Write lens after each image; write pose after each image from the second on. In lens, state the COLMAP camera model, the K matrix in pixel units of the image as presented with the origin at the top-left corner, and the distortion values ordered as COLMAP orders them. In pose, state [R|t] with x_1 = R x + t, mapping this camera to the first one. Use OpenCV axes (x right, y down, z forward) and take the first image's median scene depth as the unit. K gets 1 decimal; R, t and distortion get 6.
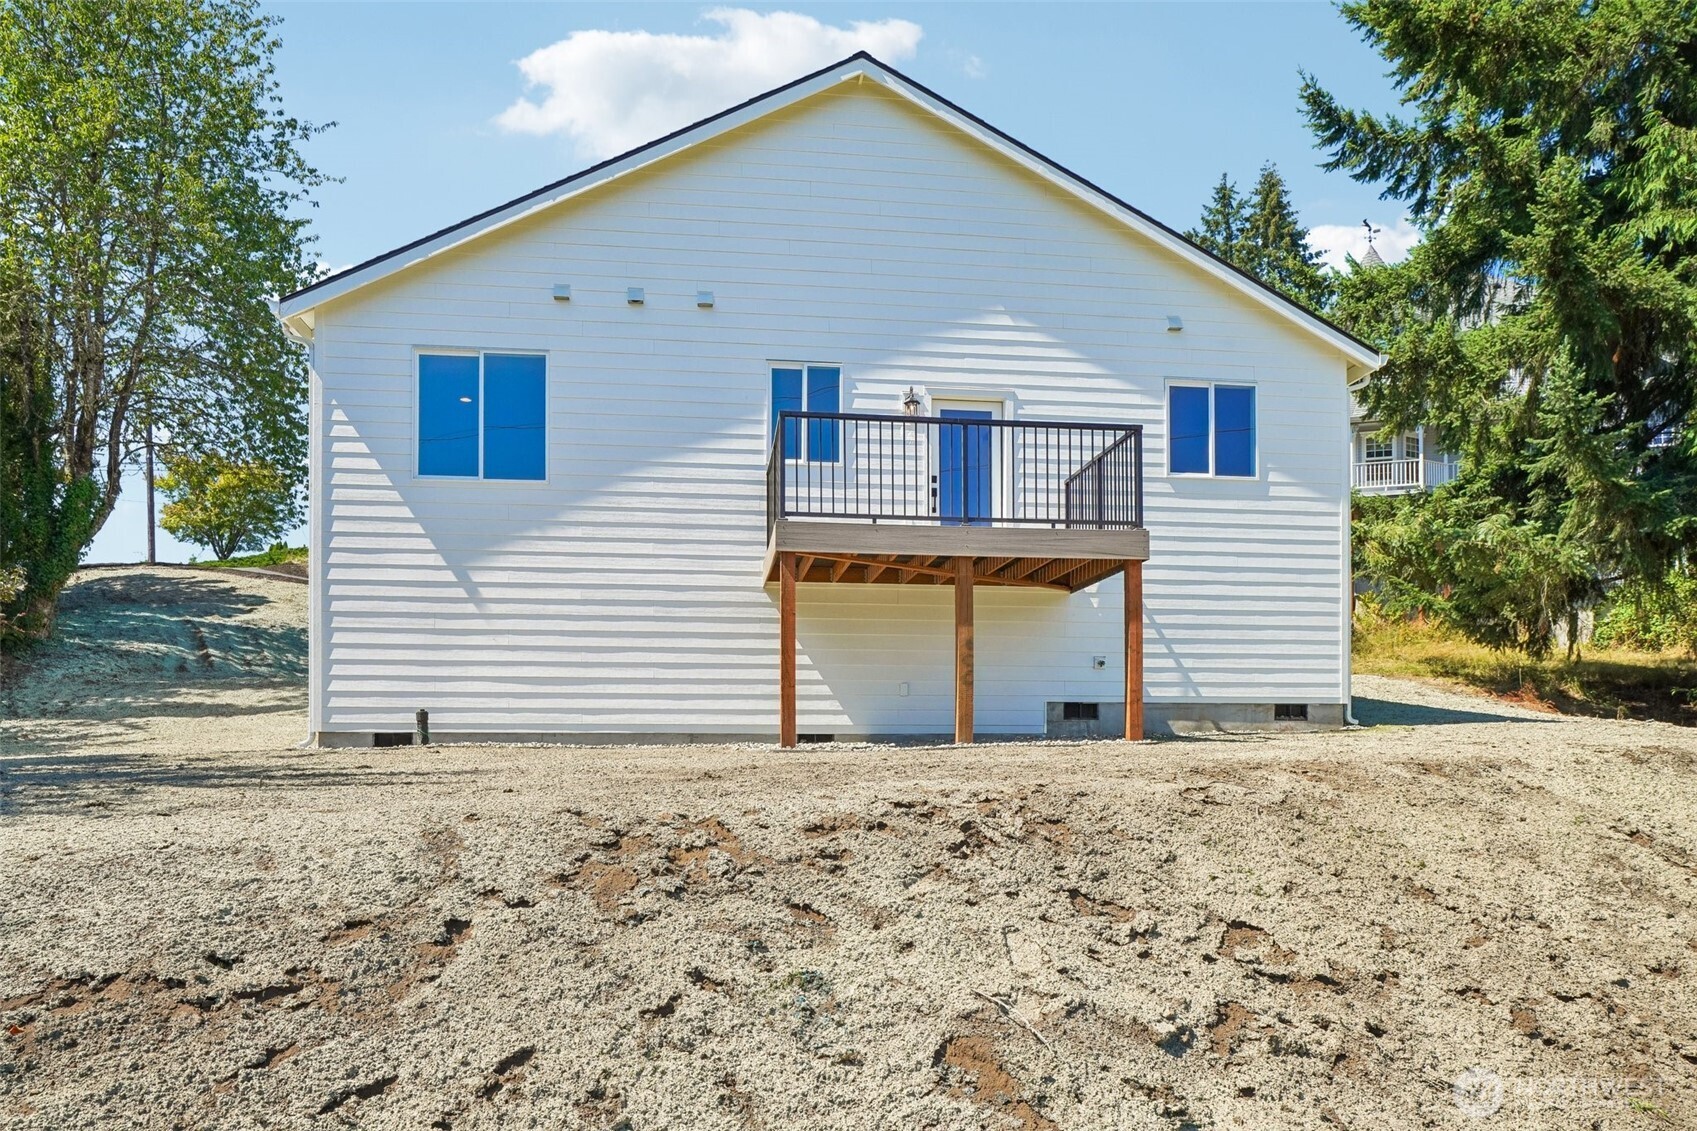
lens RADIAL K [[1179.5, 0, 851.9], [0, 1179.5, 739.0], [0, 0, 1]] dist [-0.024298, 0.027431]
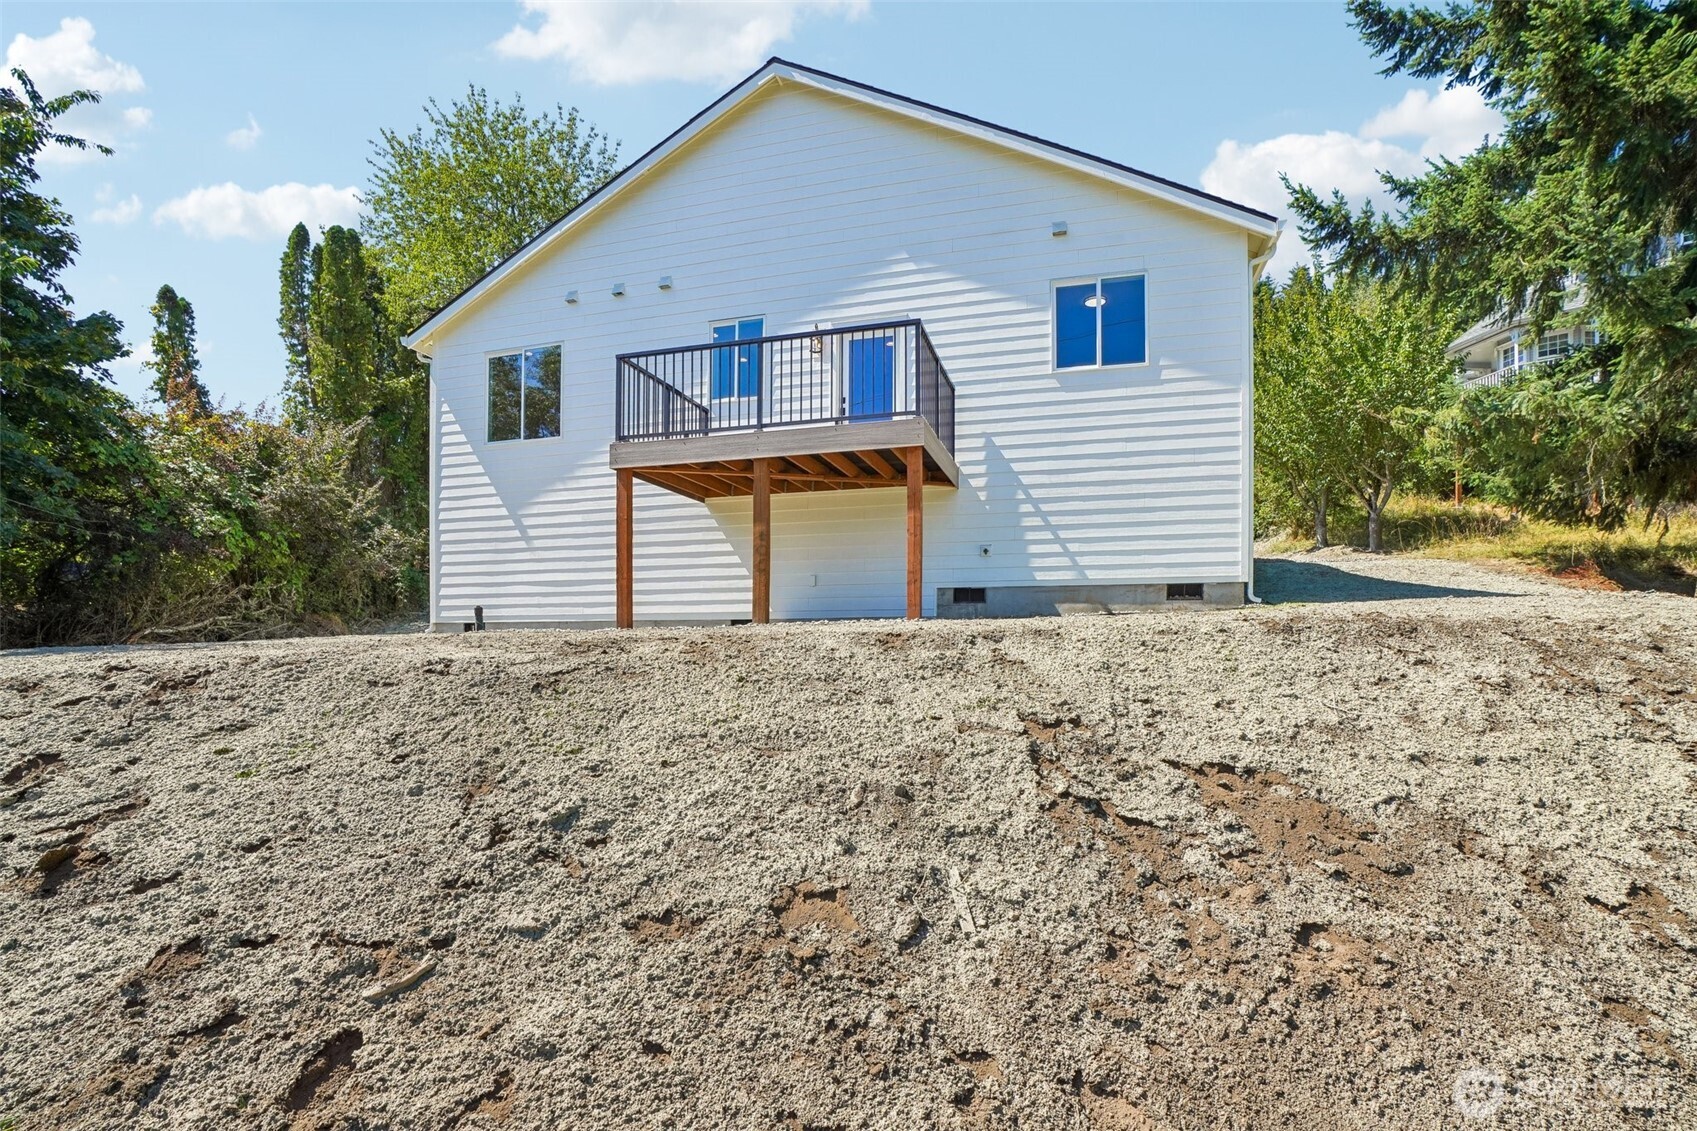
lens RADIAL K [[820.4, 0, 853.9], [0, 820.4, 651.5], [0, 0, 1]] dist [-0.059711, 0.020071]
pose [[0.915830, 0.000653, -0.401566, 0.398439], [0.007873, 0.999777, 0.019582, 0.012580], [0.401489, -0.021095, 0.915621, 0.253049]]
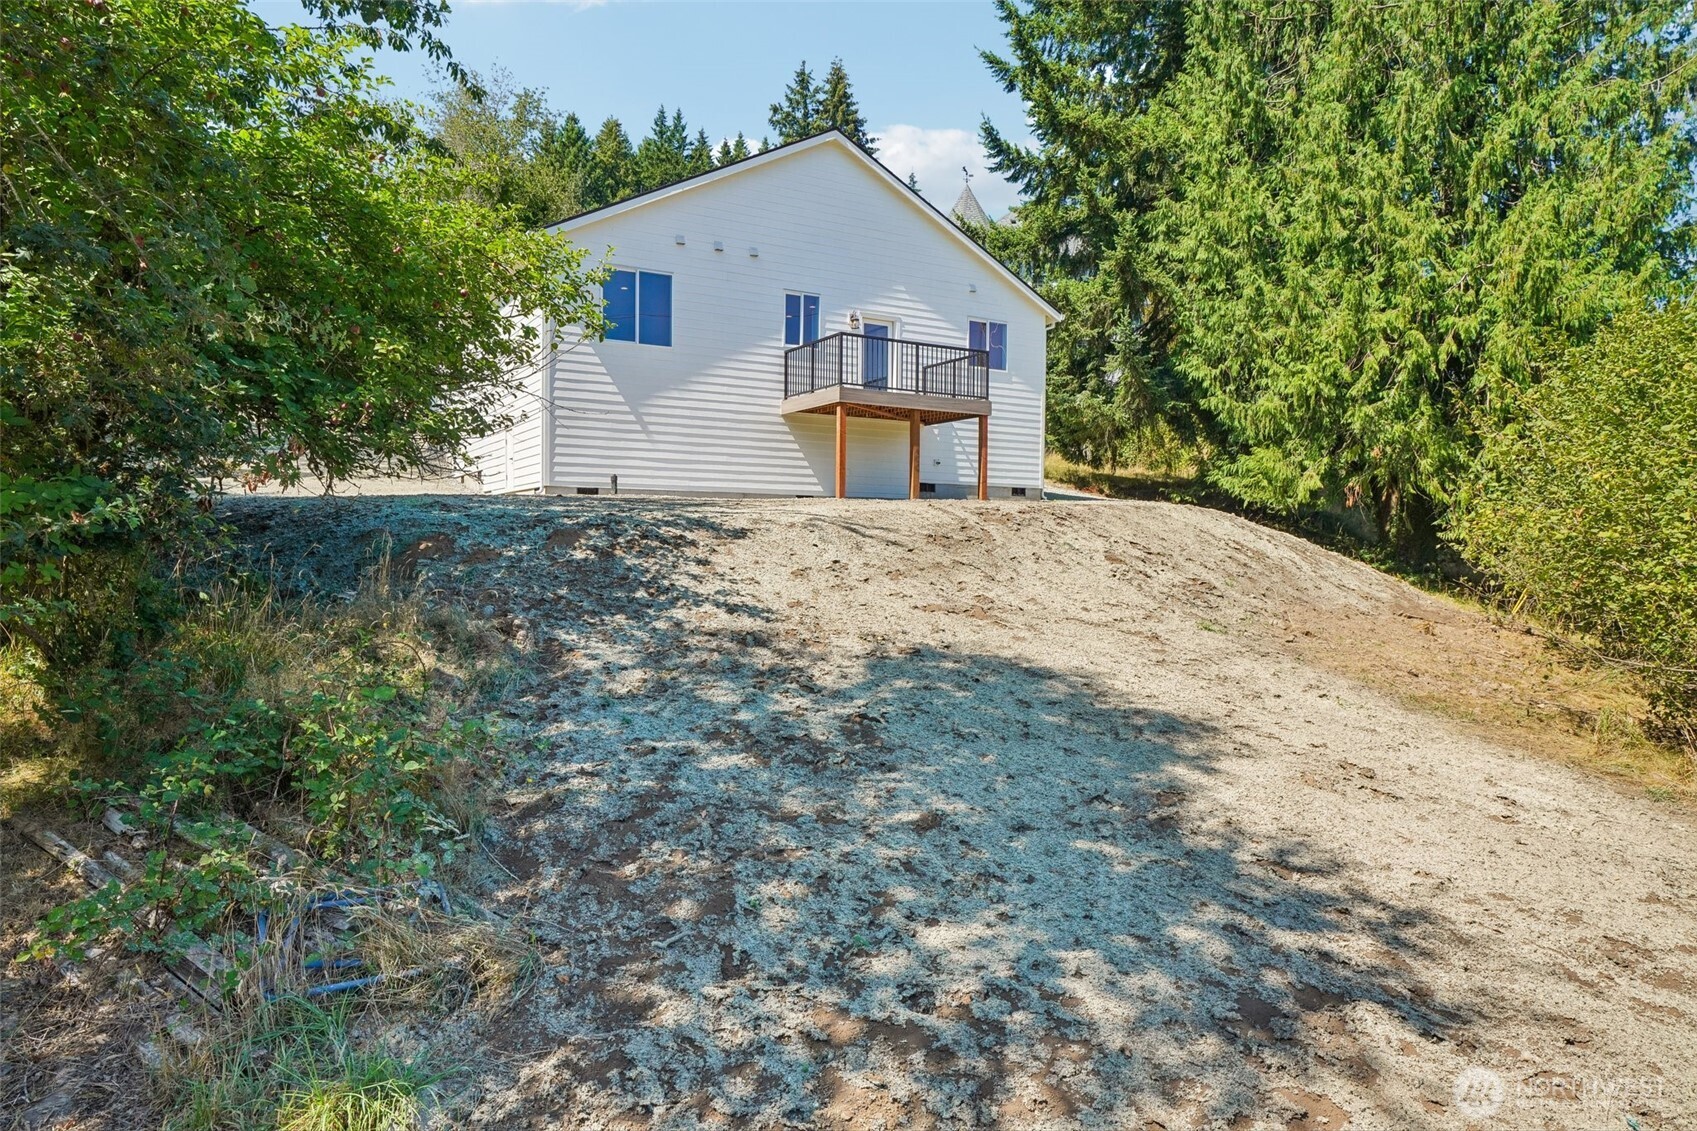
lens RADIAL K [[1085.7, 0, 849.5], [0, 1085.7, 602.1], [0, 0, 1]] dist [-0.040462, 0.000544]
pose [[0.918977, -0.009593, 0.394194, -0.616558], [-0.016905, 0.997826, 0.063692, 0.051205], [-0.393948, -0.065195, 0.916817, -0.580689]]
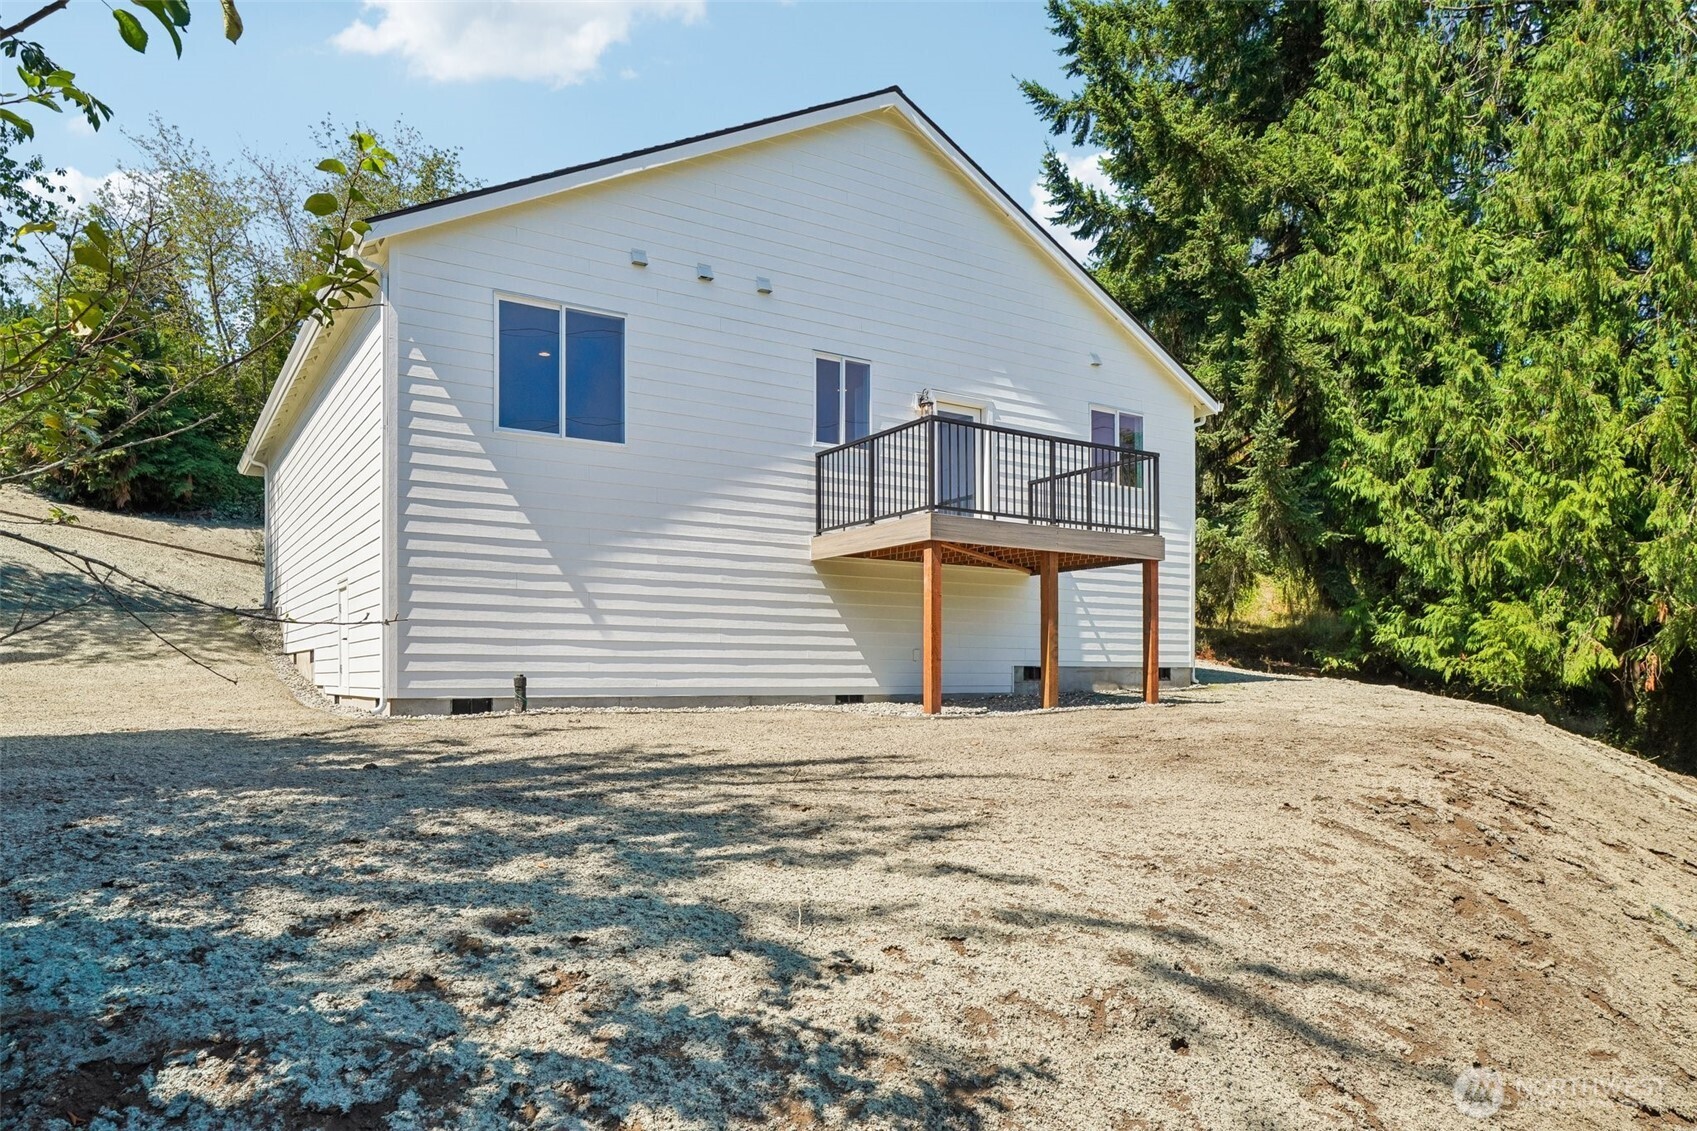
lens RADIAL K [[1116.5, 0, 849.6], [0, 1116.5, 657.6], [0, 0, 1]] dist [-0.007637, -0.002050]
pose [[0.899708, 0.008253, 0.436415, -0.467230], [-0.006639, 0.999964, -0.005221, -0.032711], [-0.436443, 0.001800, 0.899730, 0.060834]]
